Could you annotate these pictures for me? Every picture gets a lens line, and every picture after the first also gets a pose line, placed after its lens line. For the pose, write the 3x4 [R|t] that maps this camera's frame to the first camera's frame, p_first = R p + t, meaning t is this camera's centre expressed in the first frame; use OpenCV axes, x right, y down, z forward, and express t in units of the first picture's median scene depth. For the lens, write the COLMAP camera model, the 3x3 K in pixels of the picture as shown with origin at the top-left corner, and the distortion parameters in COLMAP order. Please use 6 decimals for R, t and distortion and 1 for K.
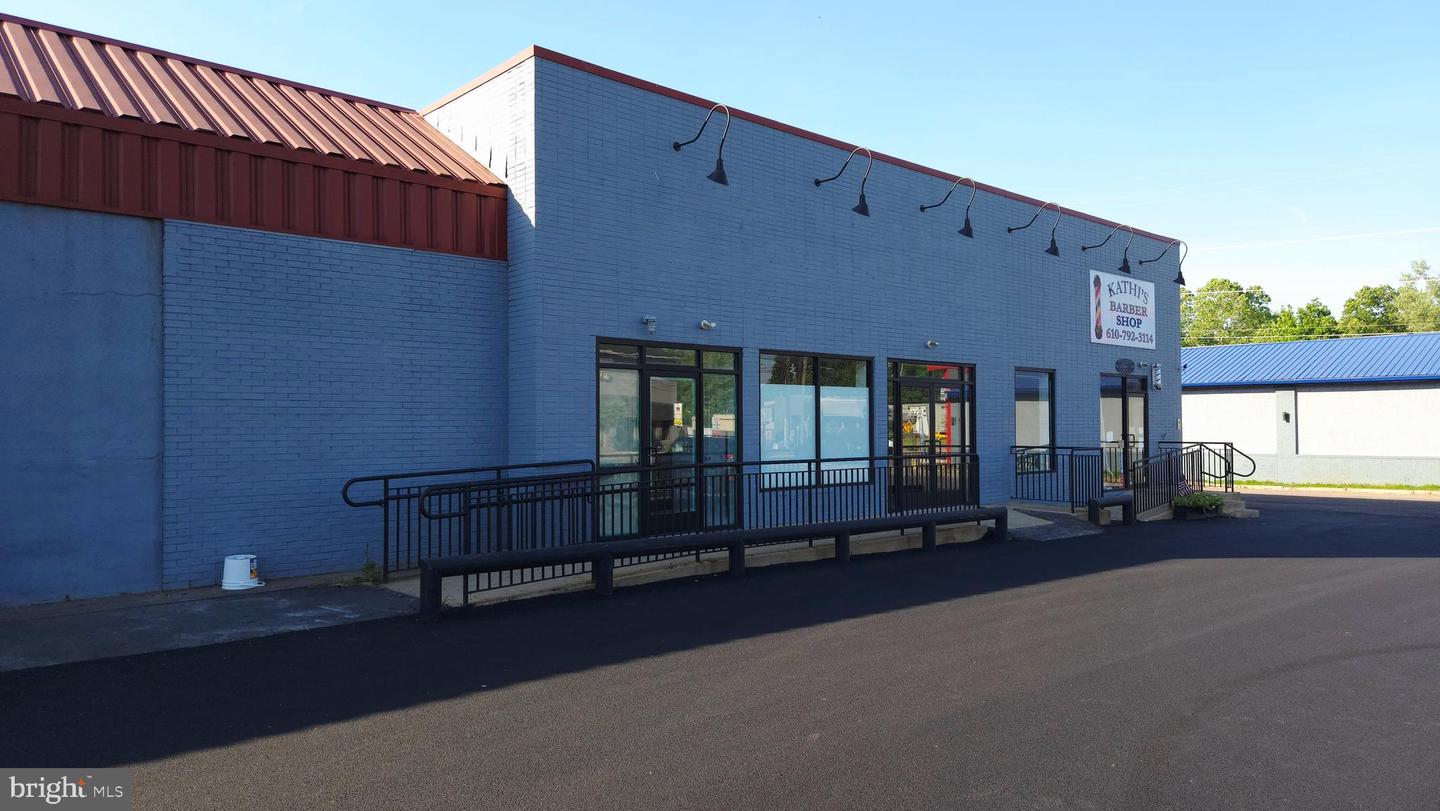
lens RADIAL K [[953.9, 0, 720.0], [0, 953.9, 405.5], [0, 0, 1]] dist [0.082709, -0.077216]
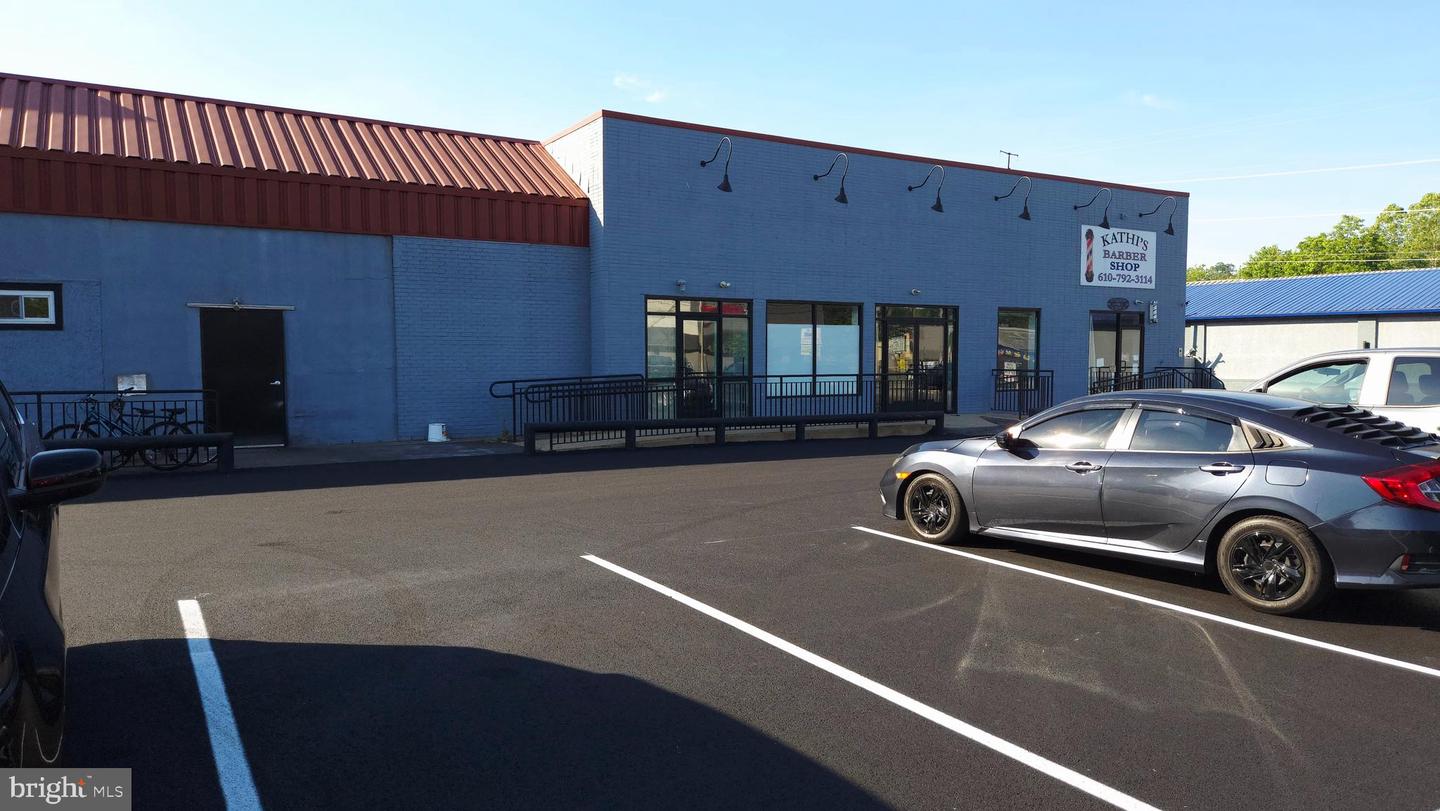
lens RADIAL K [[948.9, 0, 706.8], [0, 948.9, 406.5], [0, 0, 1]] dist [0.081093, -0.080146]
pose [[0.981363, 0.013367, -0.191697, 0.227712], [0.001094, 0.997173, 0.075132, -0.006116], [0.192159, -0.073942, 0.978574, -0.430085]]
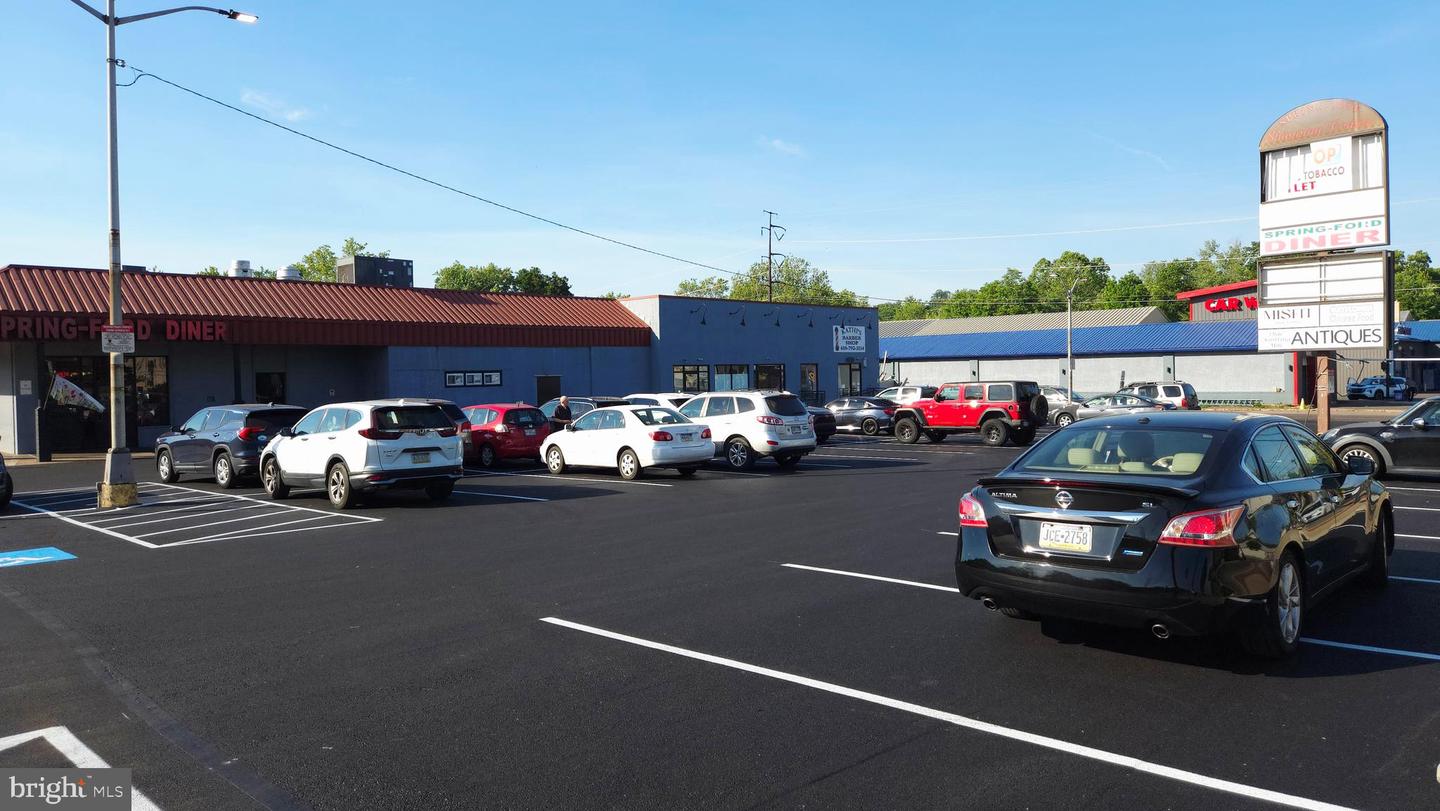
lens RADIAL K [[948.9, 0, 706.8], [0, 948.9, 406.5], [0, 0, 1]] dist [0.081093, -0.080146]
pose [[0.998660, -0.018682, 0.048263, -0.156845], [0.015979, 0.998315, 0.055788, -0.100202], [-0.049224, -0.054942, 0.997276, -2.456066]]
